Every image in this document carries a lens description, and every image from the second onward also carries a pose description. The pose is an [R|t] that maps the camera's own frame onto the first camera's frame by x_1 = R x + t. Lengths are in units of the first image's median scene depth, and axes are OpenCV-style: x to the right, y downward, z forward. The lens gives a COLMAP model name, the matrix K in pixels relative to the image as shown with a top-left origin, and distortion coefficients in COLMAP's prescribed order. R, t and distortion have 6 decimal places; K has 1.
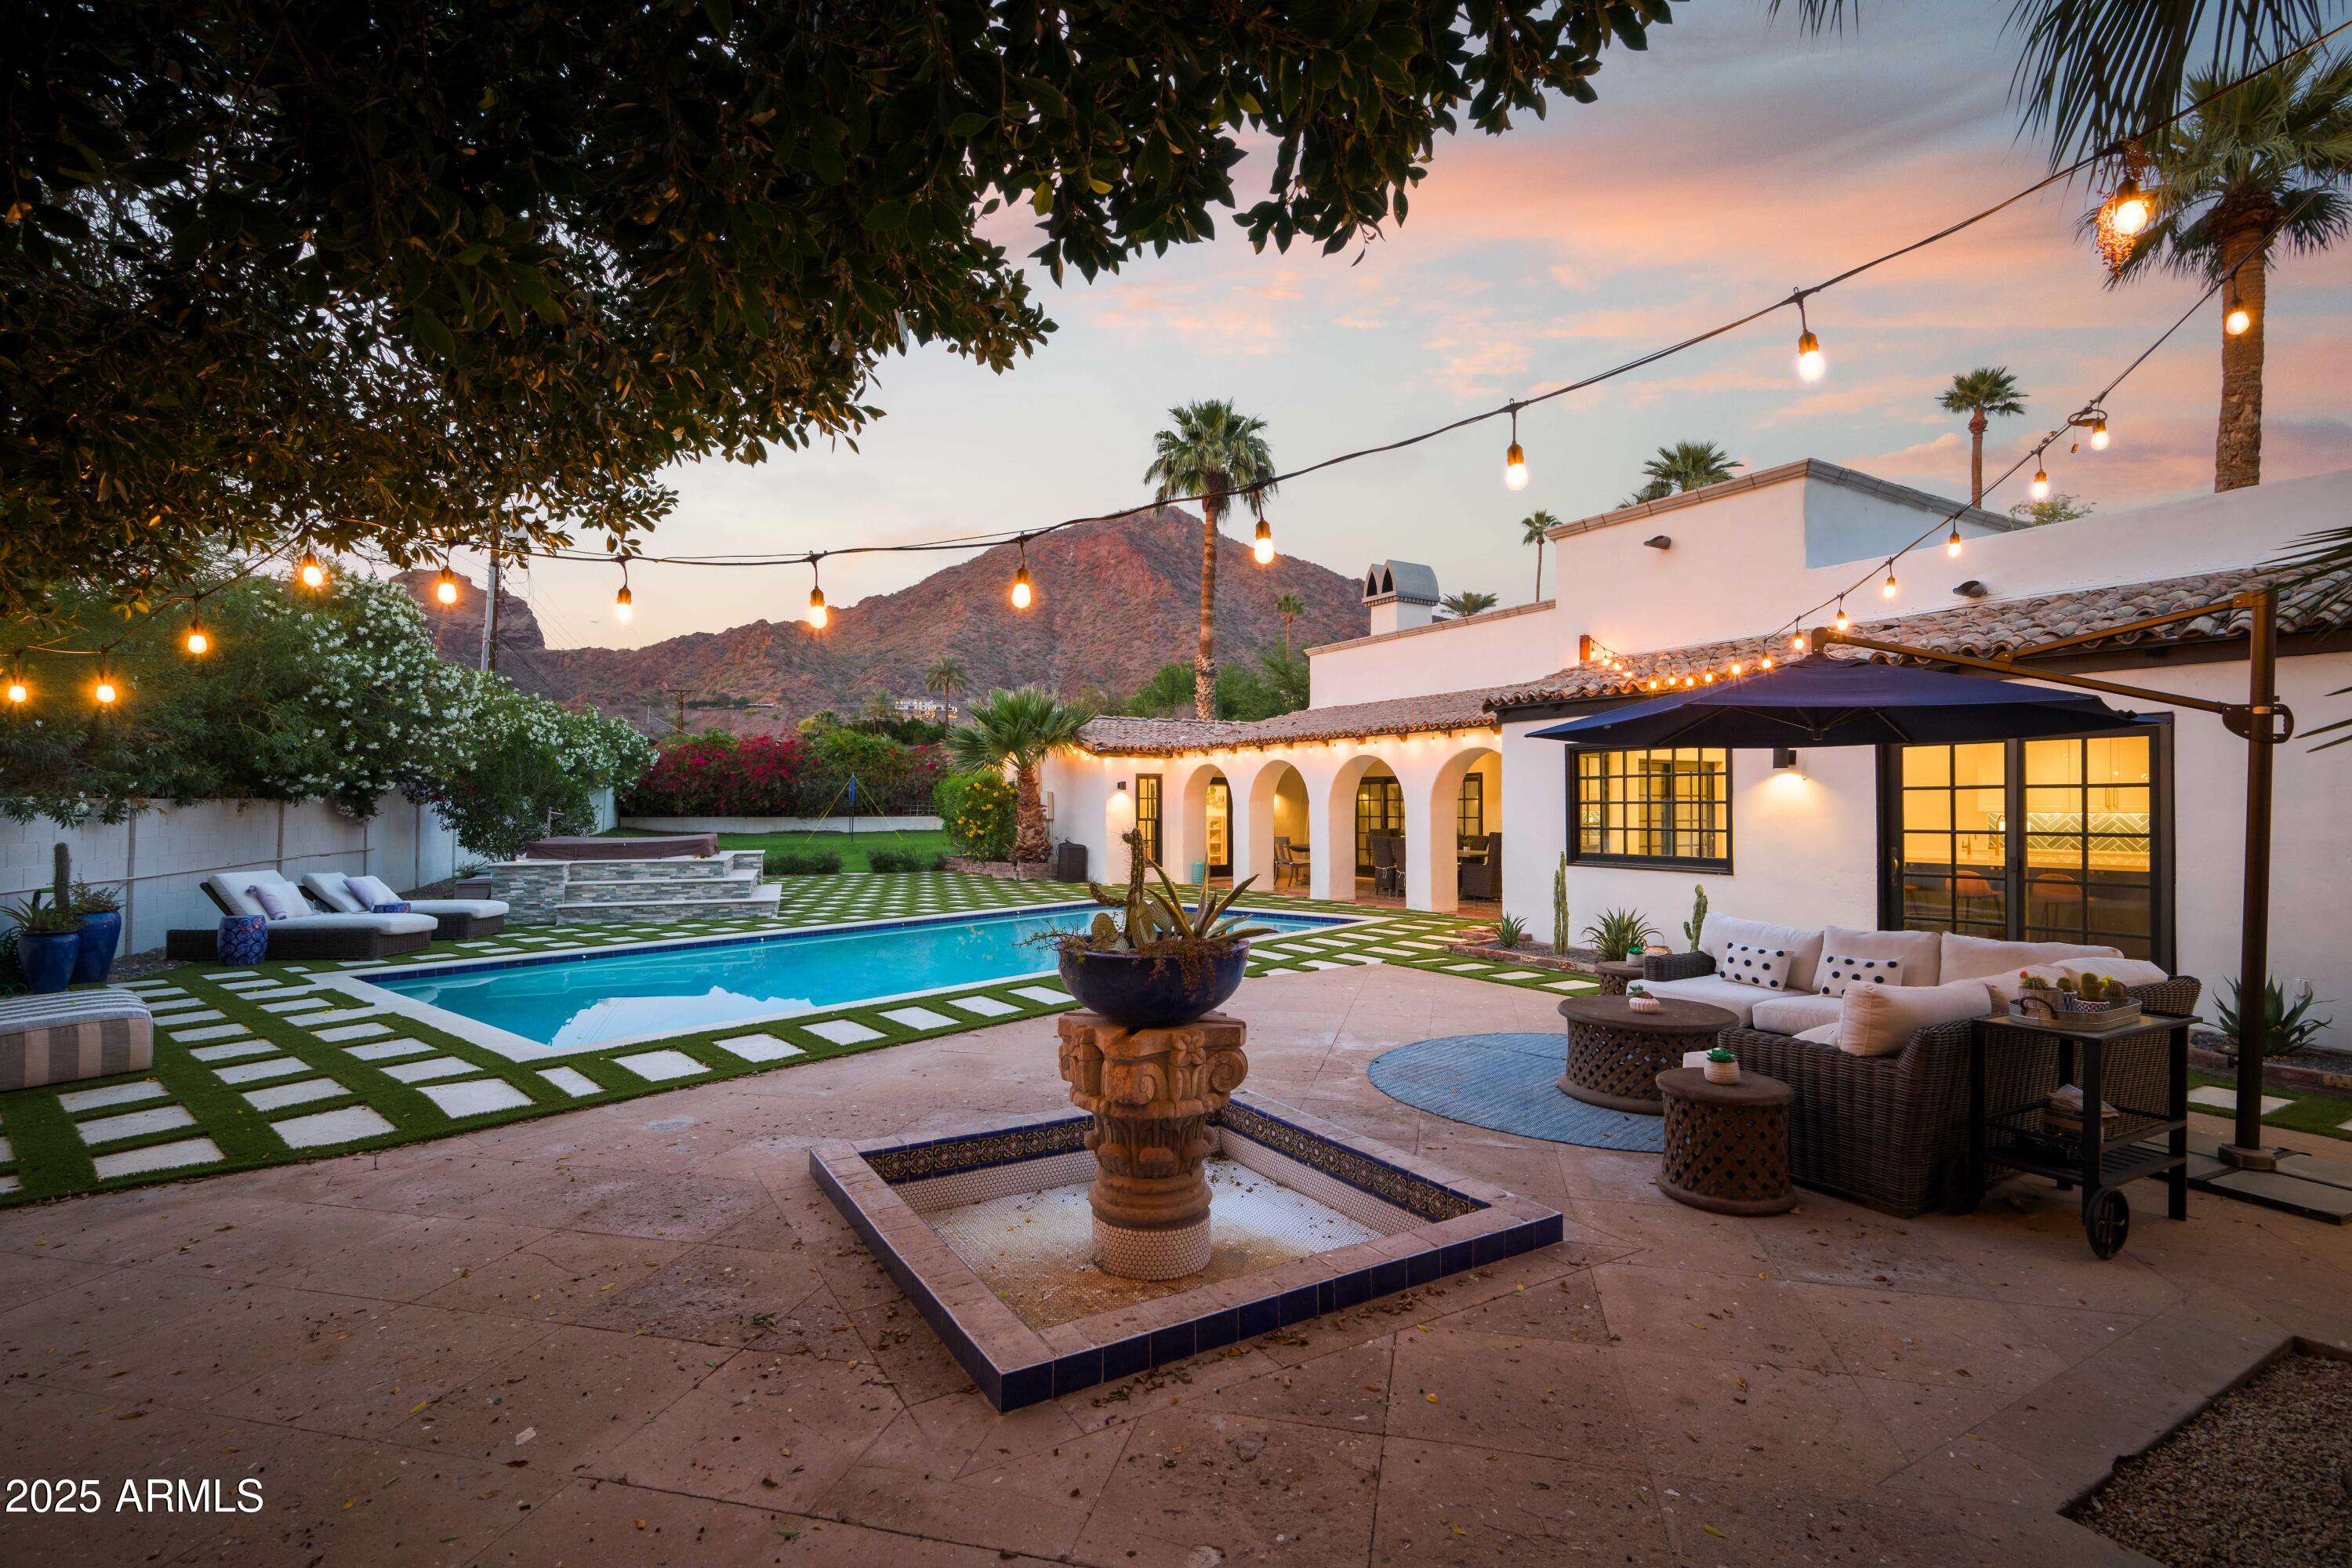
lens RADIAL K [[1057.3, 0, 1187.4], [0, 1057.3, 781.8], [0, 0, 1]] dist [-0.001656, -0.000003]
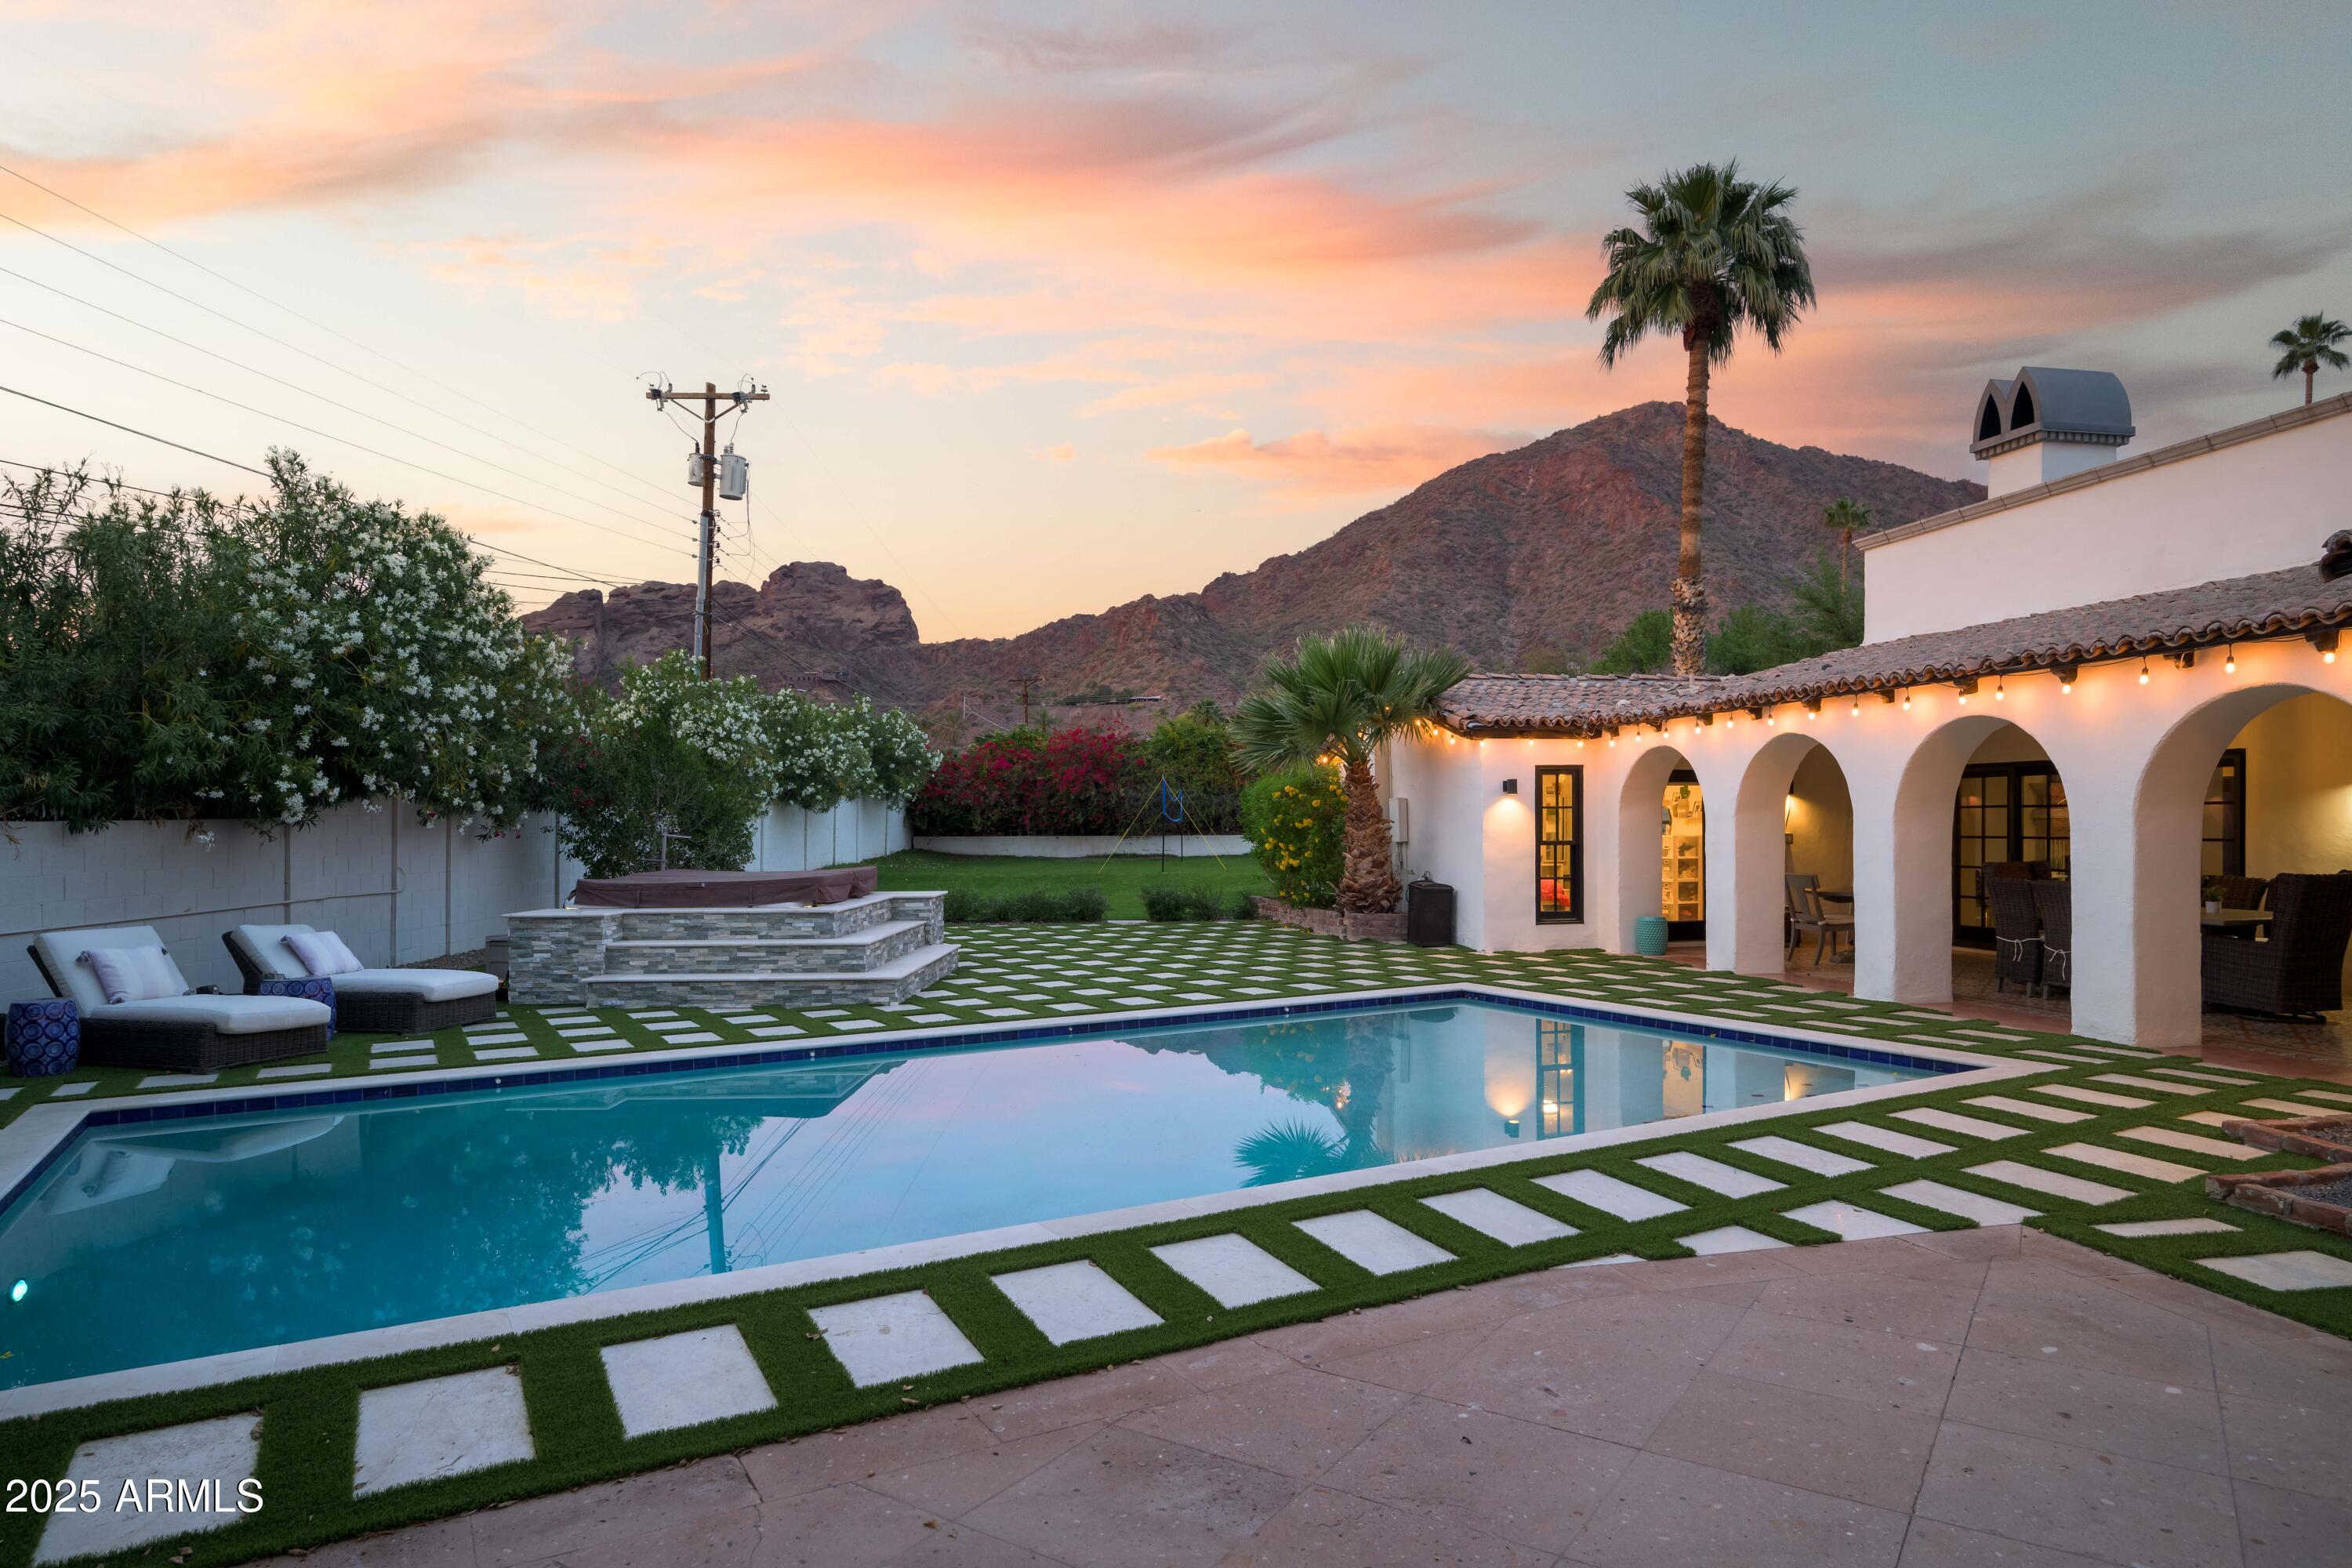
lens RADIAL K [[1375.5, 0, 1191.7], [0, 1375.5, 839.1], [0, 0, 1]] dist [0.003301, 0.000986]
pose [[0.939420, -0.001338, -0.342766, 0.033526], [0.014425, 0.999261, 0.035634, 0.003023], [0.342465, -0.038419, 0.938745, 0.201994]]
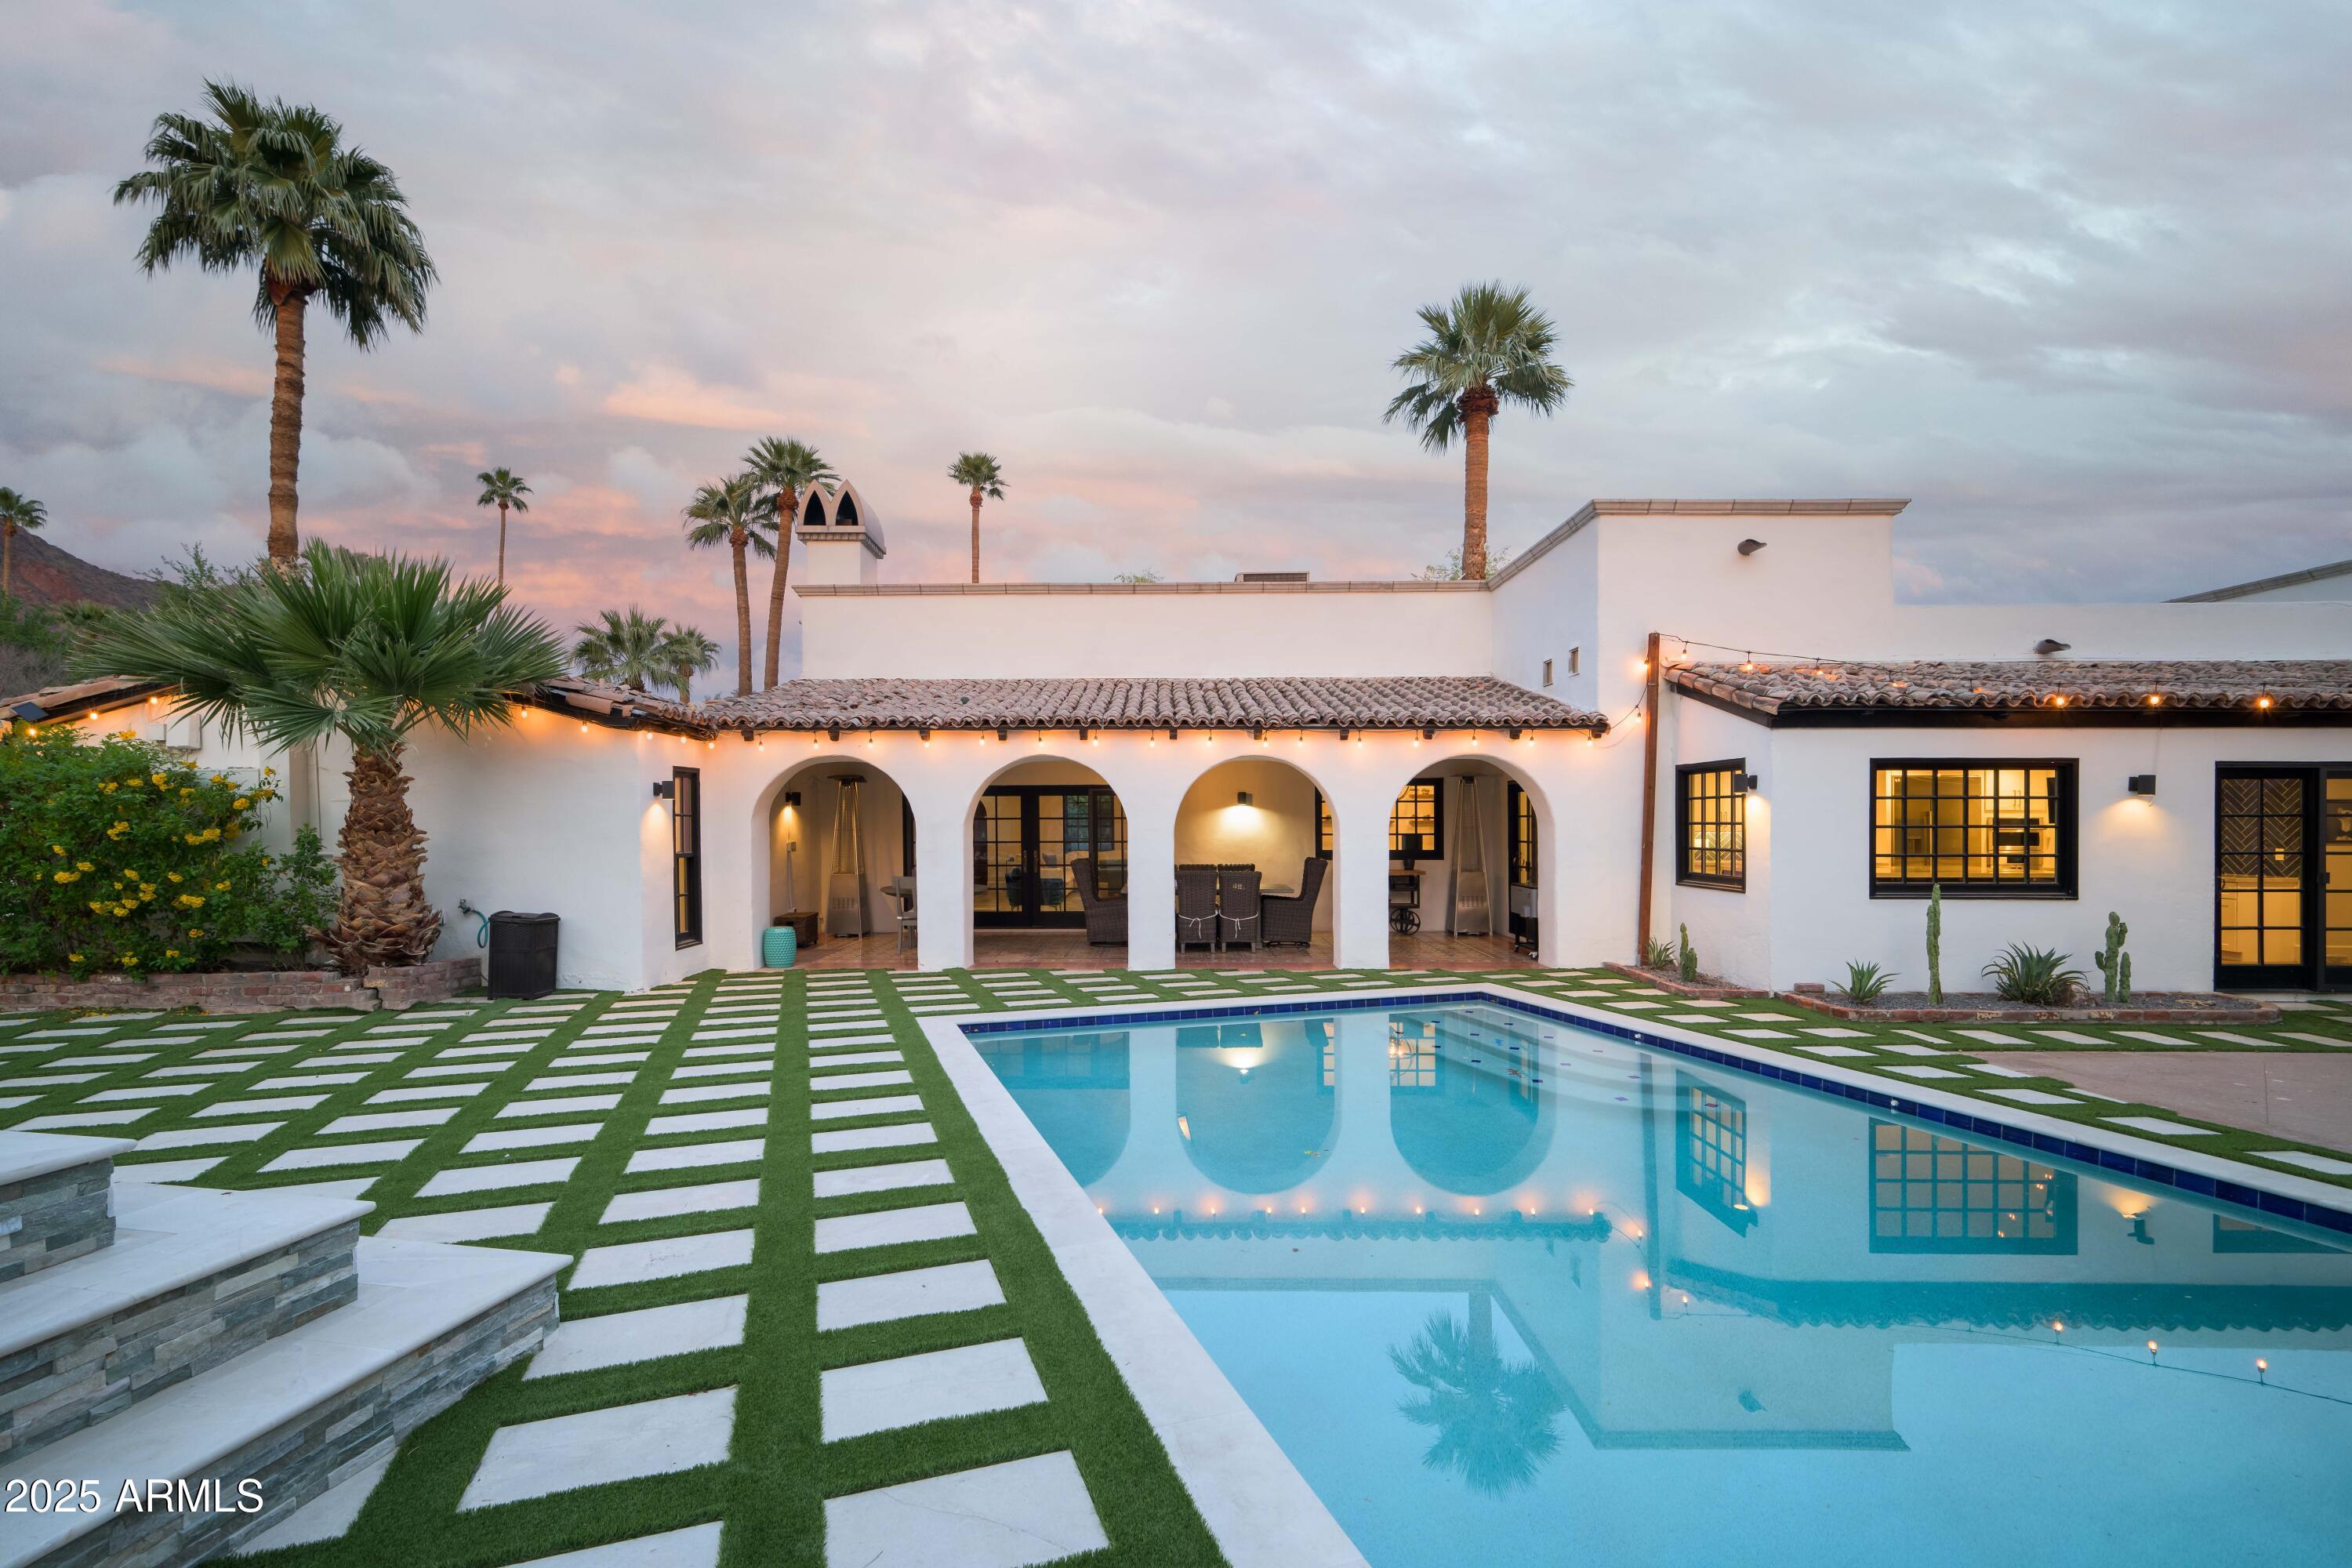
lens RADIAL K [[1033.0, 0, 1152.0], [0, 1033.0, 837.6], [0, 0, 1]] dist [-0.003294, -0.000261]
pose [[0.543904, -0.015211, 0.839010, -0.331998], [-0.018327, 0.999382, 0.029999, 0.007049], [-0.838947, -0.031693, 0.543289, 0.514927]]
